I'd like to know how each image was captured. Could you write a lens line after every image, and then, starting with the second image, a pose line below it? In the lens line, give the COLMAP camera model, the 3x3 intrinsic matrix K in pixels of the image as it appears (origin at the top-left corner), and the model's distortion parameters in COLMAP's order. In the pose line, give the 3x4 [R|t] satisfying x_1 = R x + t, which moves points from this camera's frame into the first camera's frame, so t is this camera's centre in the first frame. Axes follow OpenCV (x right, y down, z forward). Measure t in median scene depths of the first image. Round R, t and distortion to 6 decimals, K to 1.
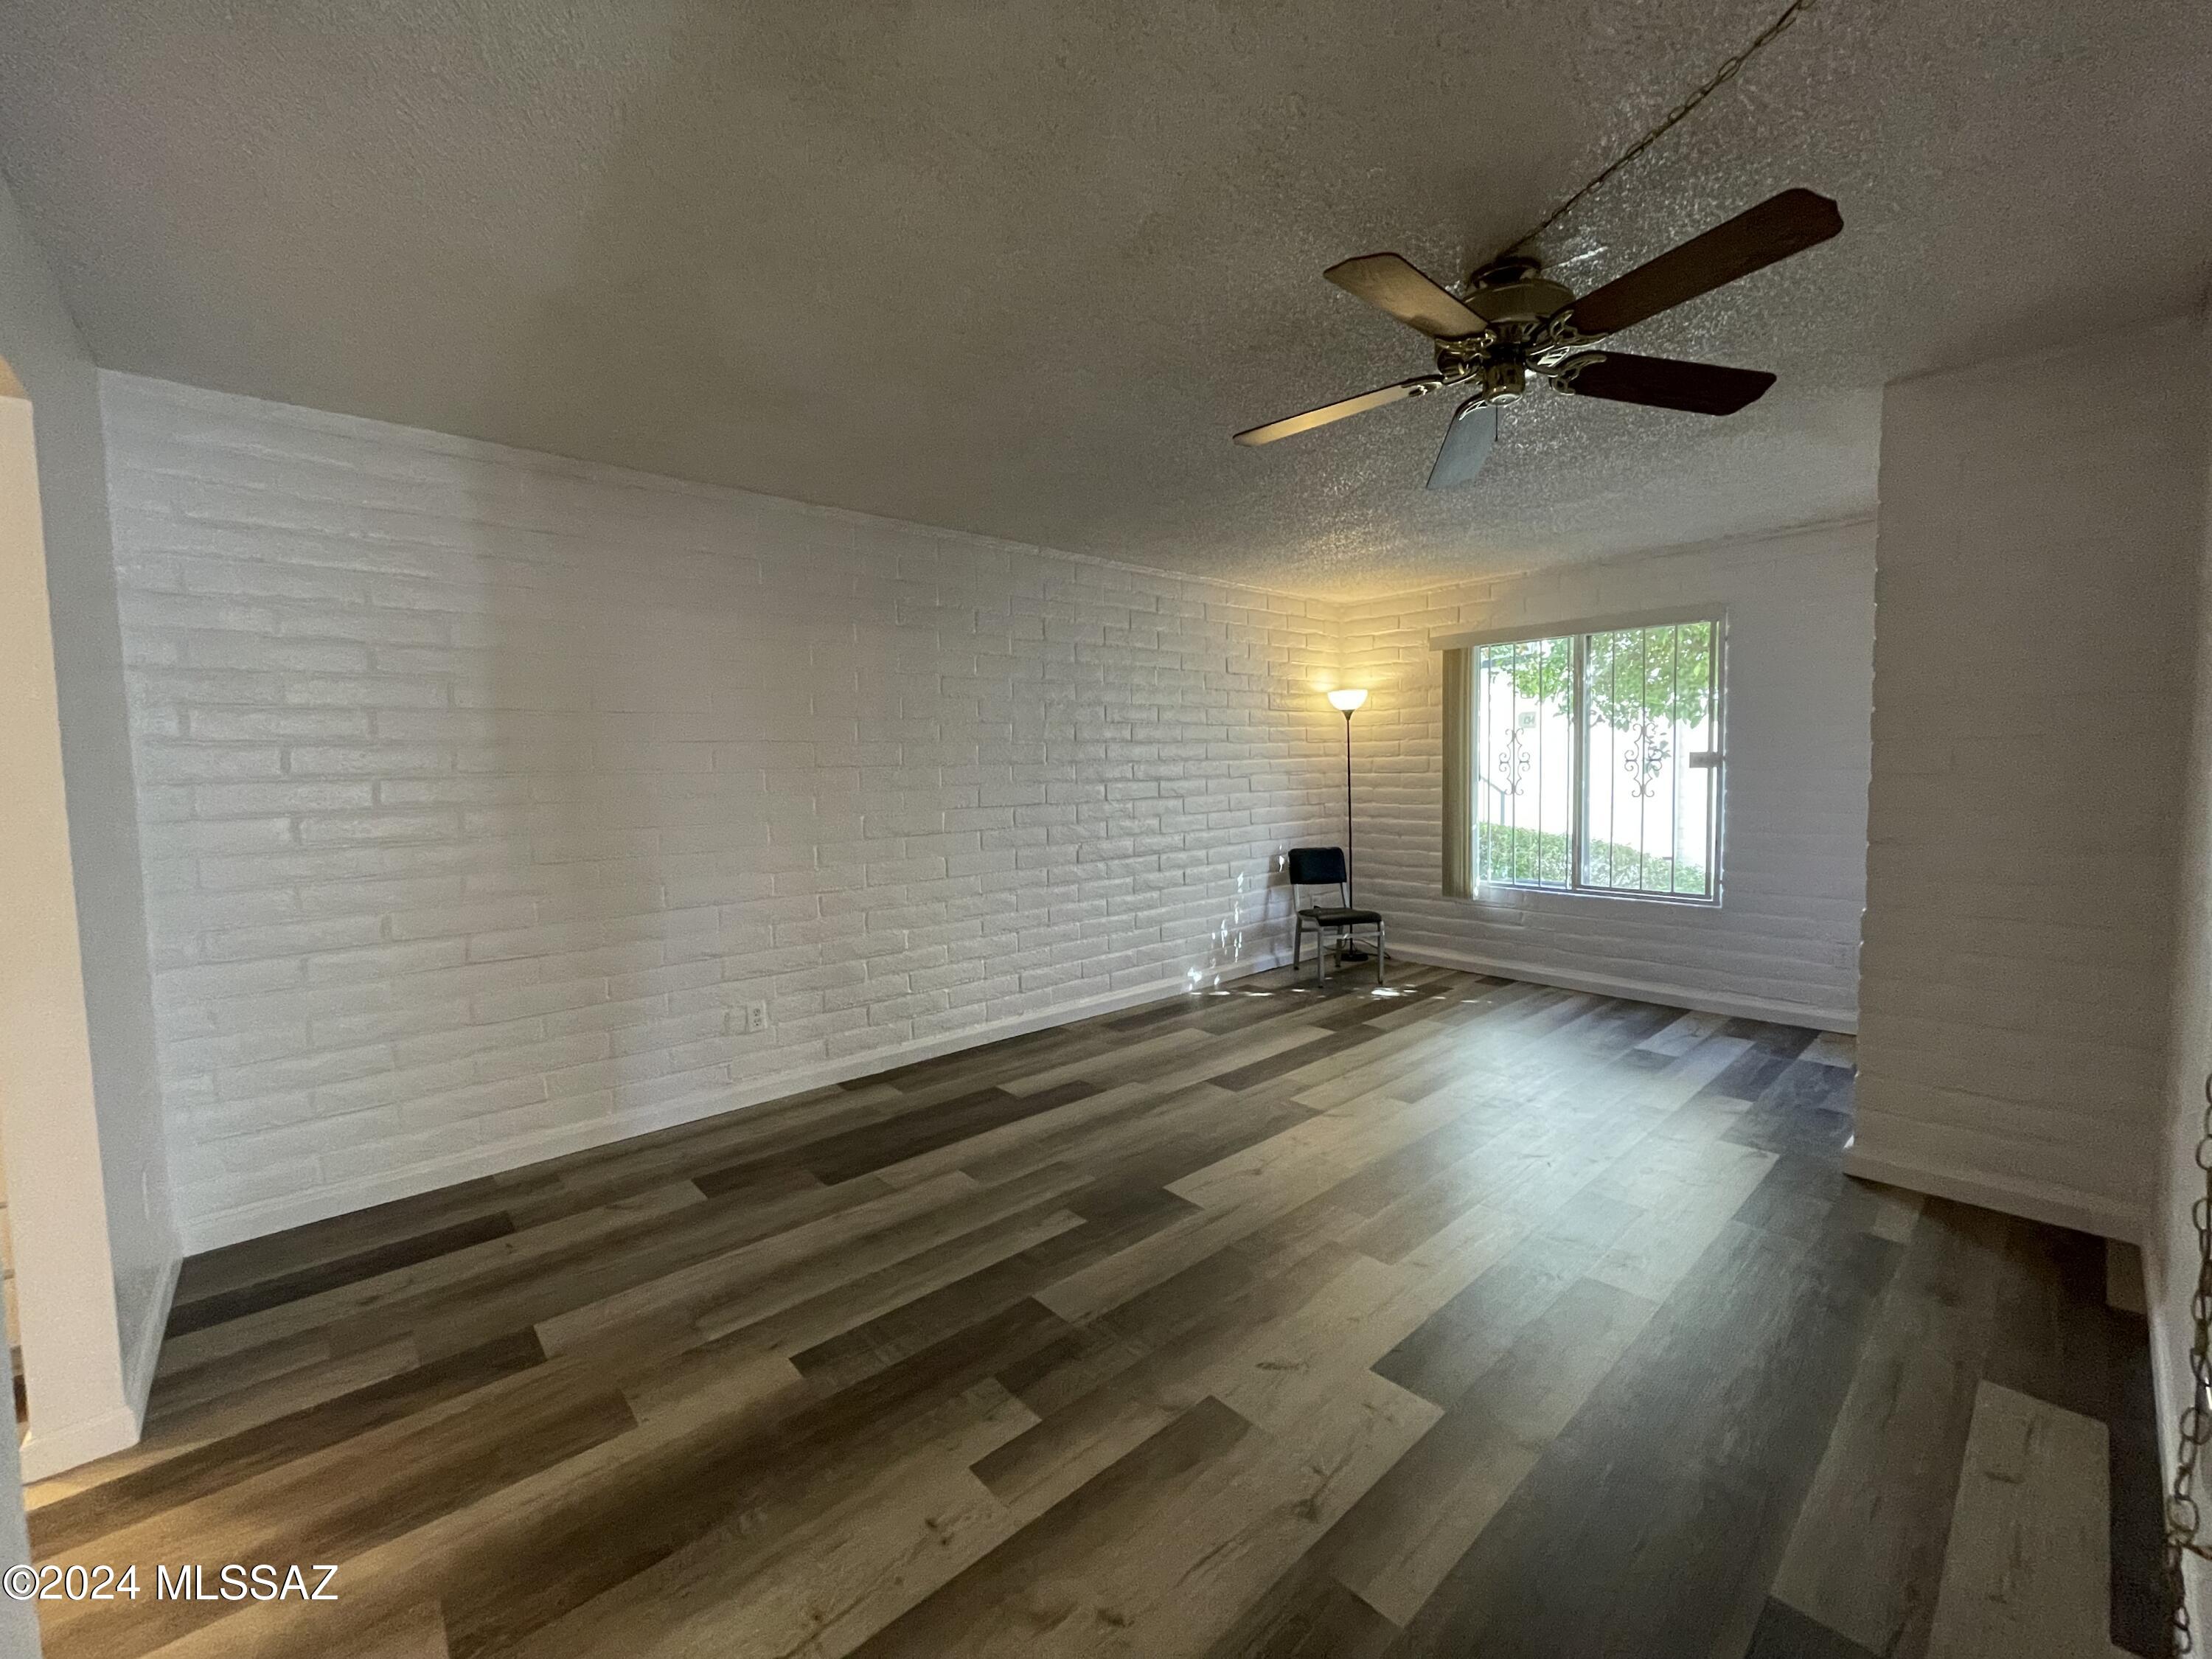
lens RADIAL K [[895.3, 0, 1101.5], [0, 895.3, 827.1], [0, 0, 1]] dist [-0.002206, 0.000477]
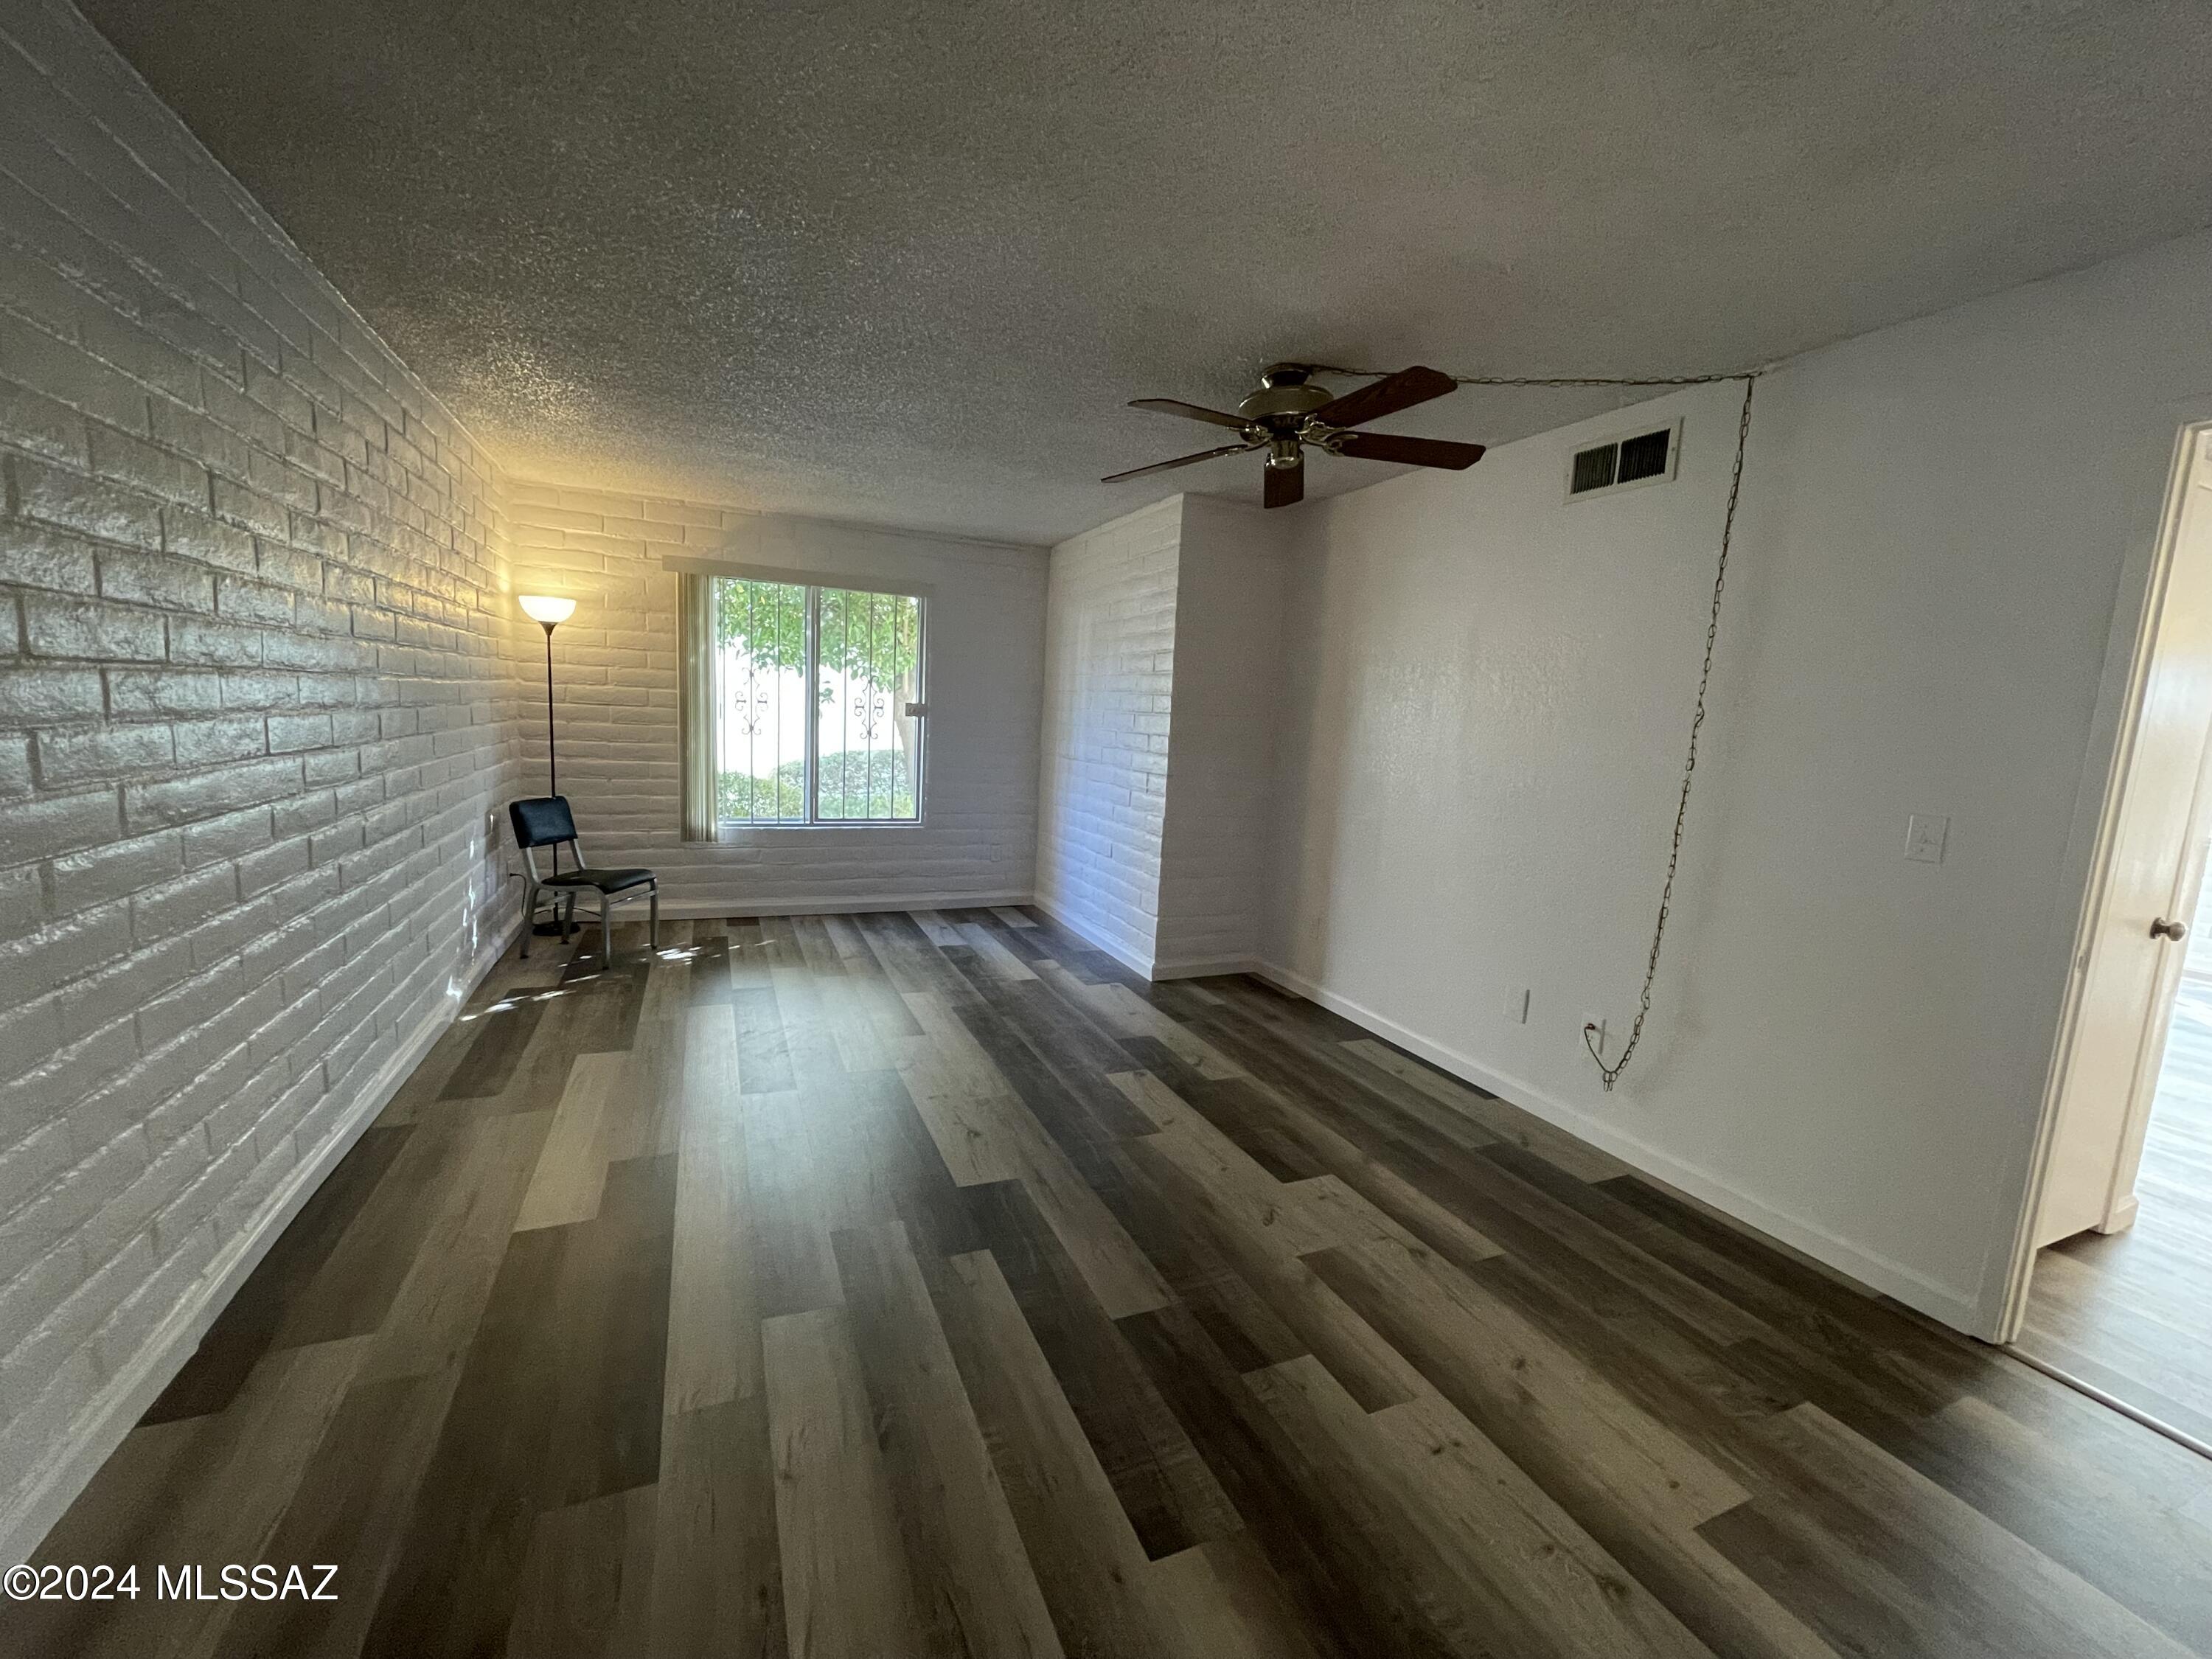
lens RADIAL K [[895.3, 0, 1101.5], [0, 895.3, 827.1], [0, 0, 1]] dist [-0.002206, 0.000477]
pose [[0.305166, -0.086266, 0.948384, -0.391402], [0.007442, 0.996074, 0.088209, -0.018736], [-0.952270, -0.019861, 0.304610, 0.331718]]
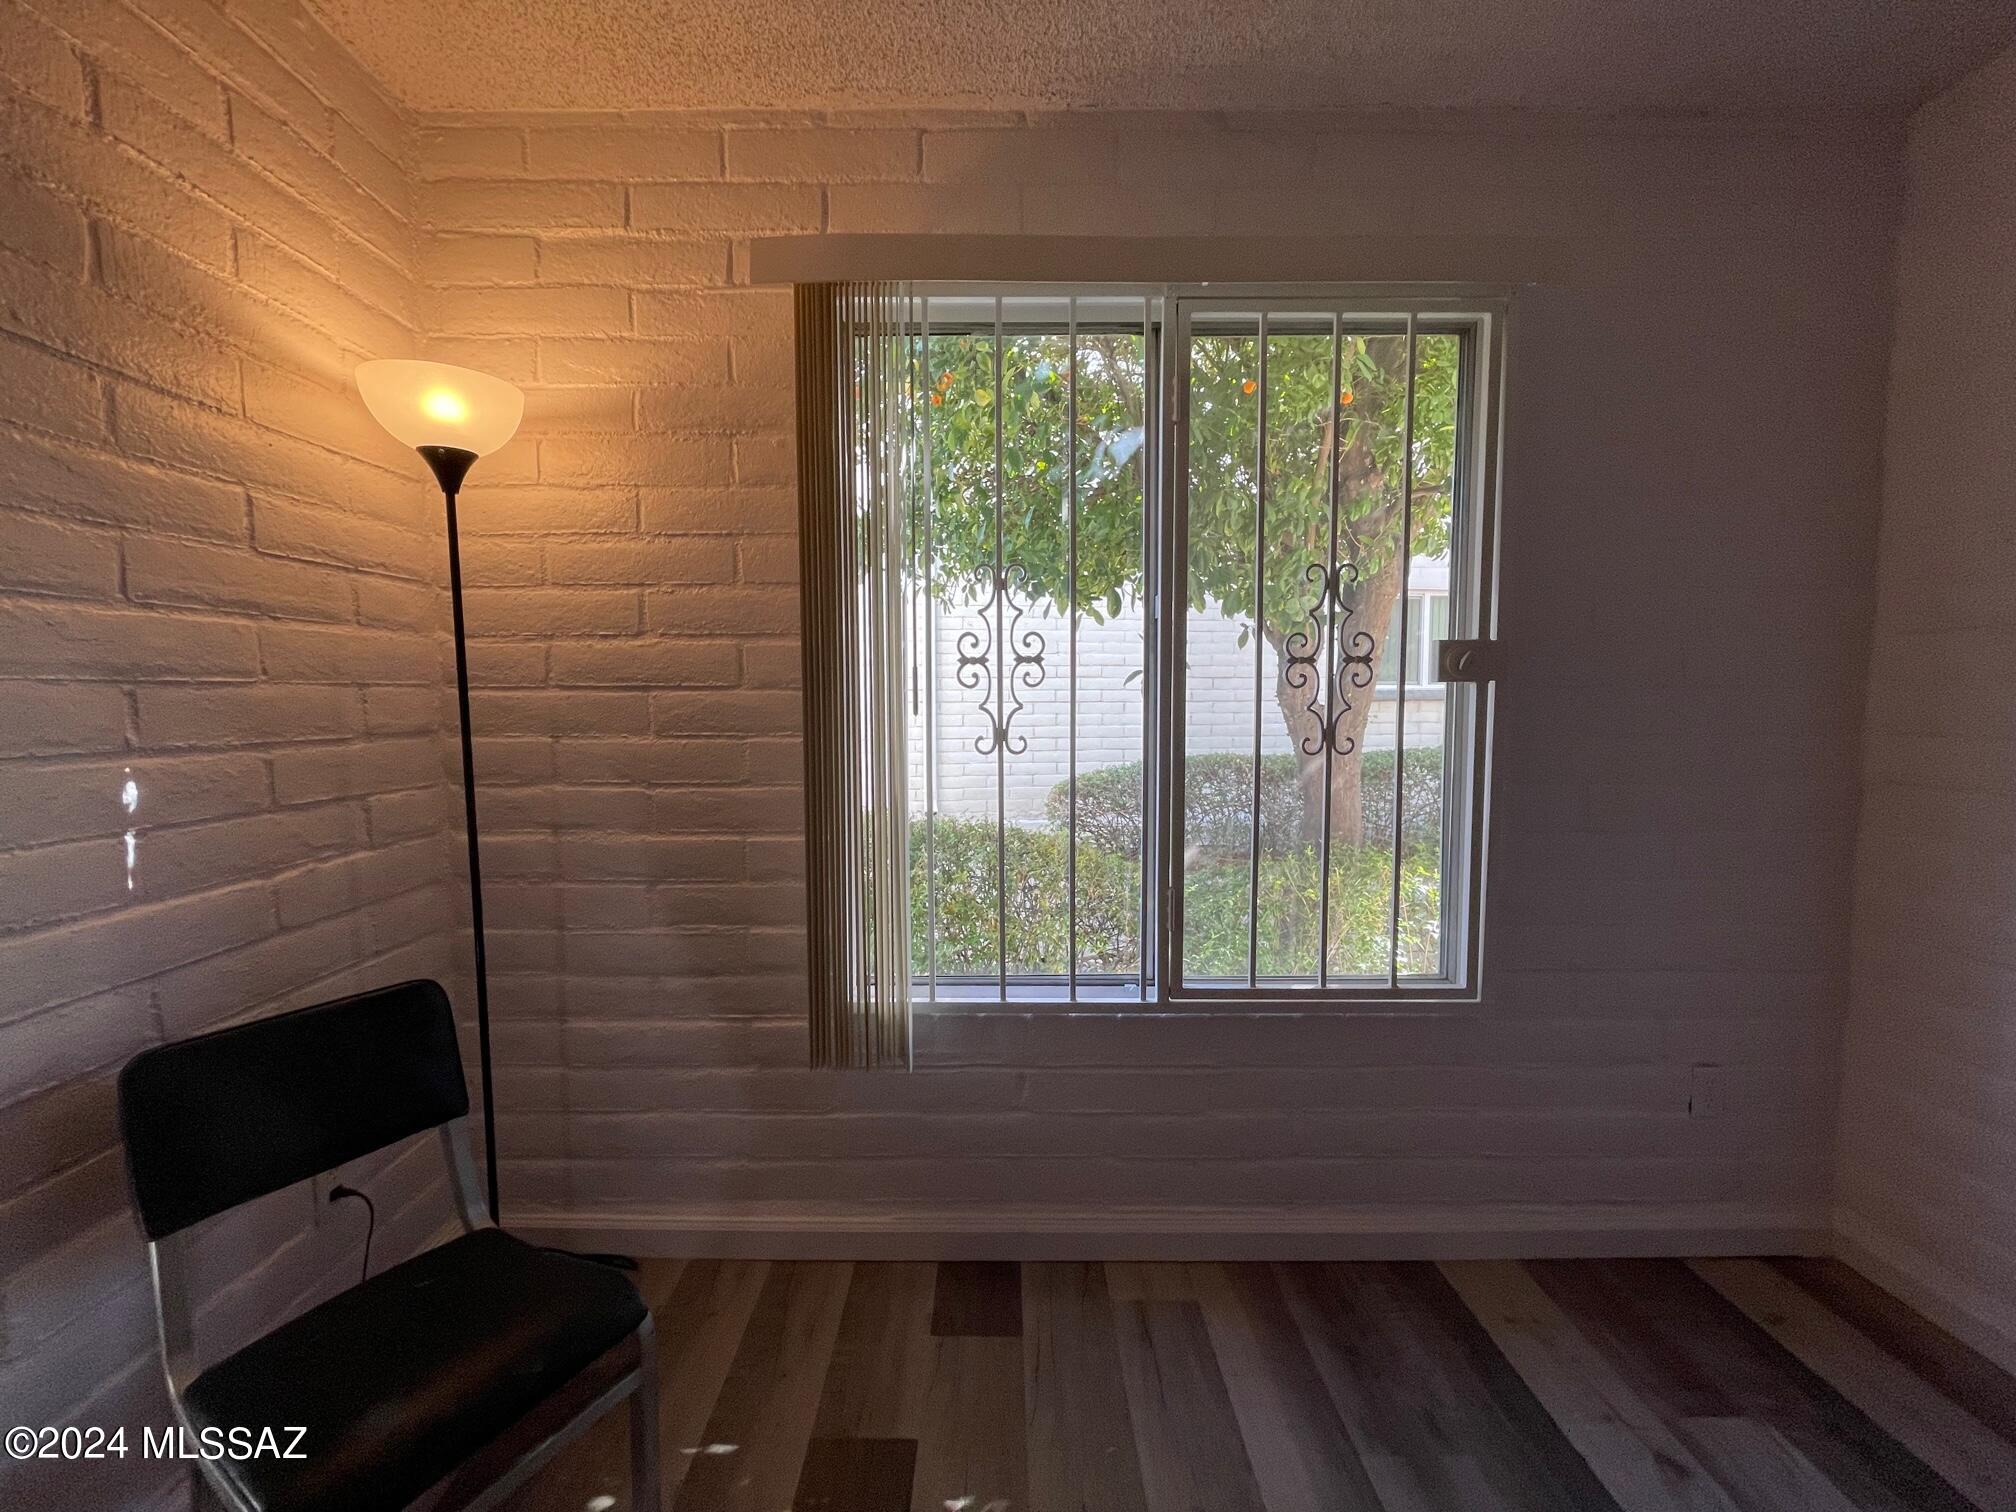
lens RADIAL K [[816.0, 0, 1003.9], [0, 816.0, 753.8], [0, 0, 1]] dist [-0.002206, 0.000477]
pose [[0.669799, -0.034562, 0.741737, 0.230656], [0.041351, 0.999102, 0.009214, -0.039869], [-0.741390, 0.024500, 0.670627, 0.810738]]
